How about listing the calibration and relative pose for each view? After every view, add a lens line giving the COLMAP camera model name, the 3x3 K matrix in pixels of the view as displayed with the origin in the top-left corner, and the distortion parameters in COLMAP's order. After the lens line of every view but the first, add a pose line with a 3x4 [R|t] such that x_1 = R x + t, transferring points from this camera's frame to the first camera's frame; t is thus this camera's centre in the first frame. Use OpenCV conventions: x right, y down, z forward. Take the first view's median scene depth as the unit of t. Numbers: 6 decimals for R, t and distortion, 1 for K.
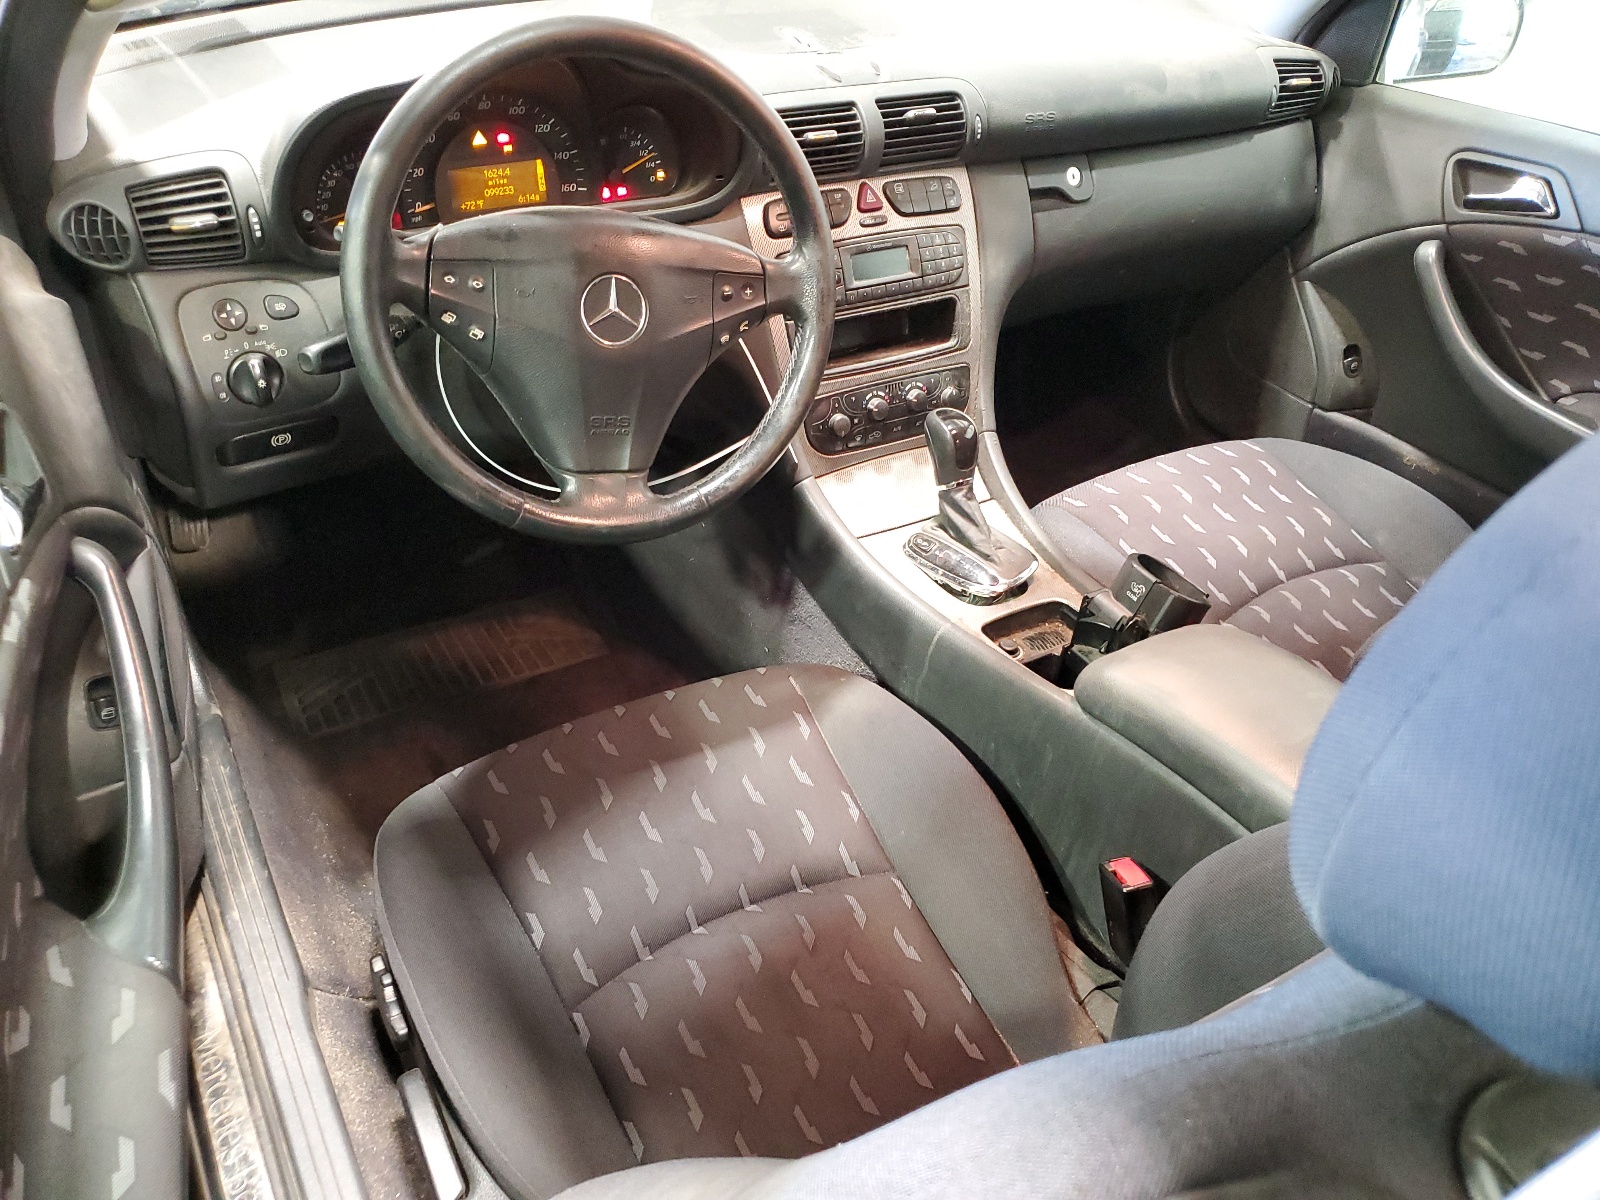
lens RADIAL K [[1214.8, 0, 802.9], [0, 1214.8, 599.2], [0, 0, 1]] dist [0.008718, 0.001742]
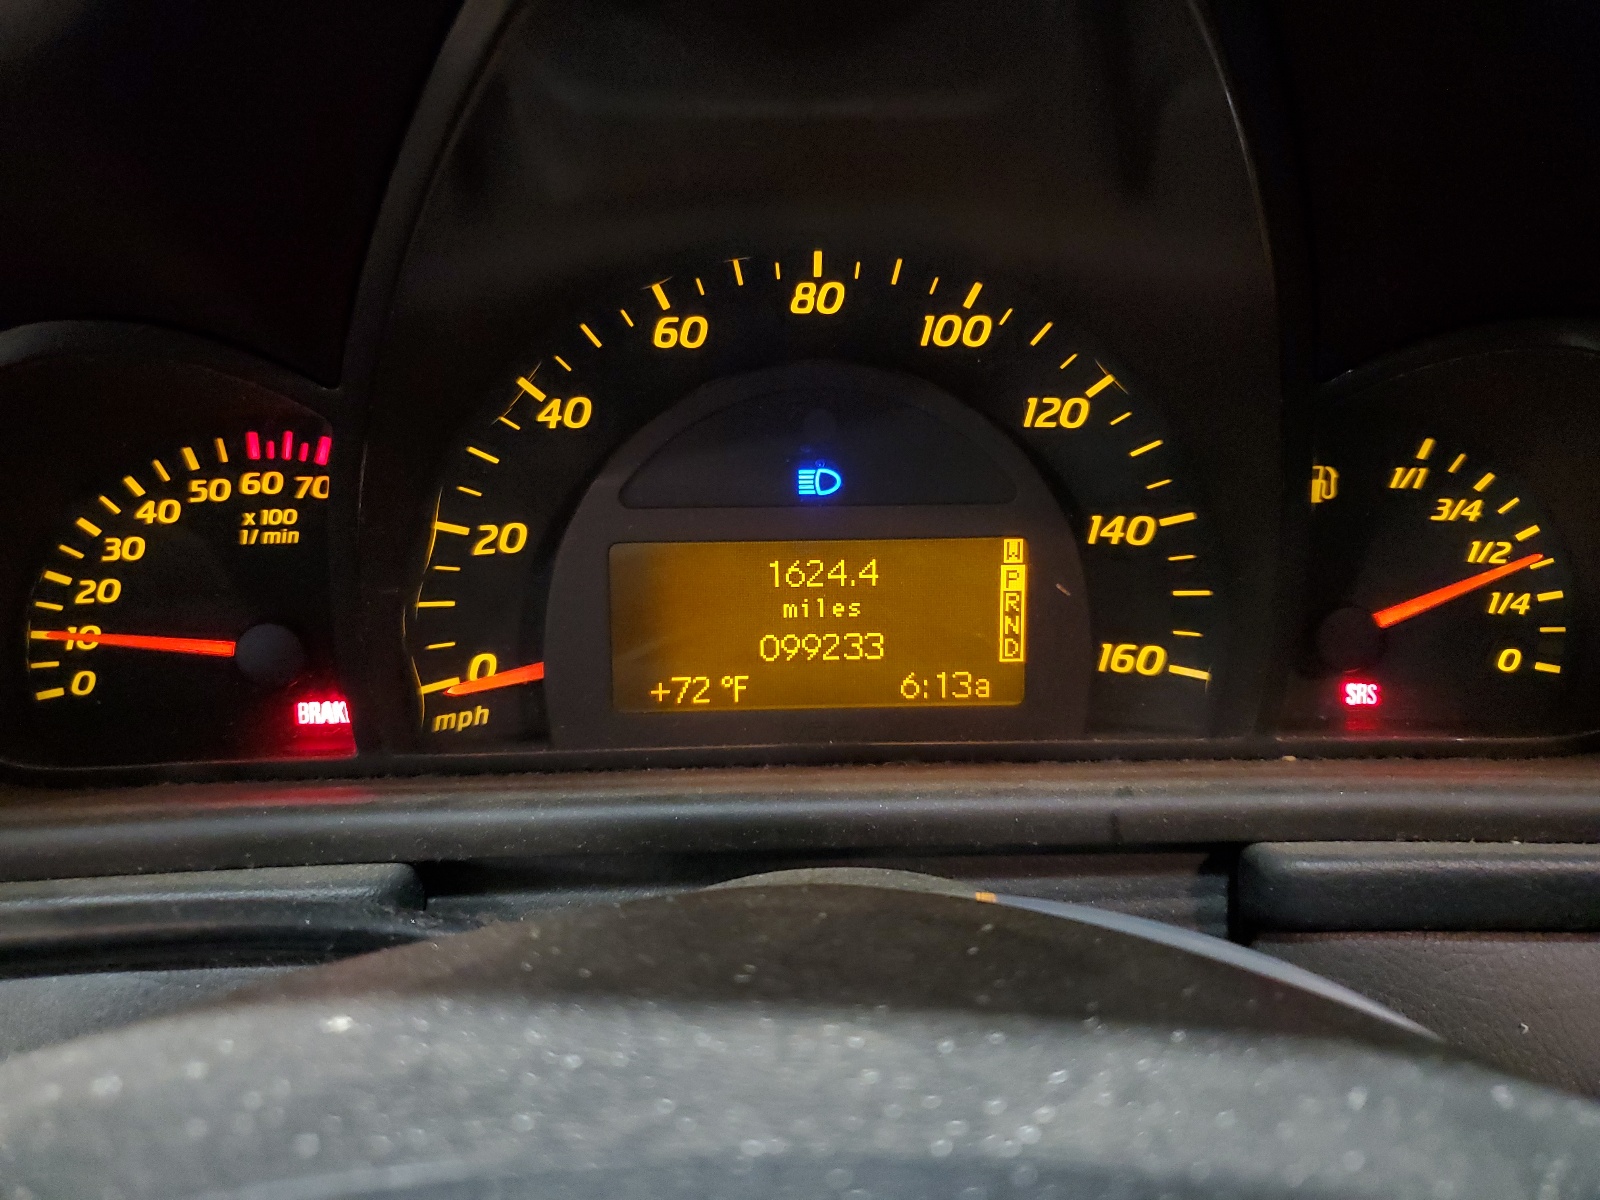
lens RADIAL K [[1214.8, 0, 799.7], [0, 1214.8, 601.9], [0, 0, 1]] dist [0.008718, 0.001742]
pose [[0.886869, 0.115751, -0.447286, -0.150500], [-0.241401, 0.941545, -0.234987, -0.288522], [0.393940, 0.316378, 0.862970, 0.796902]]
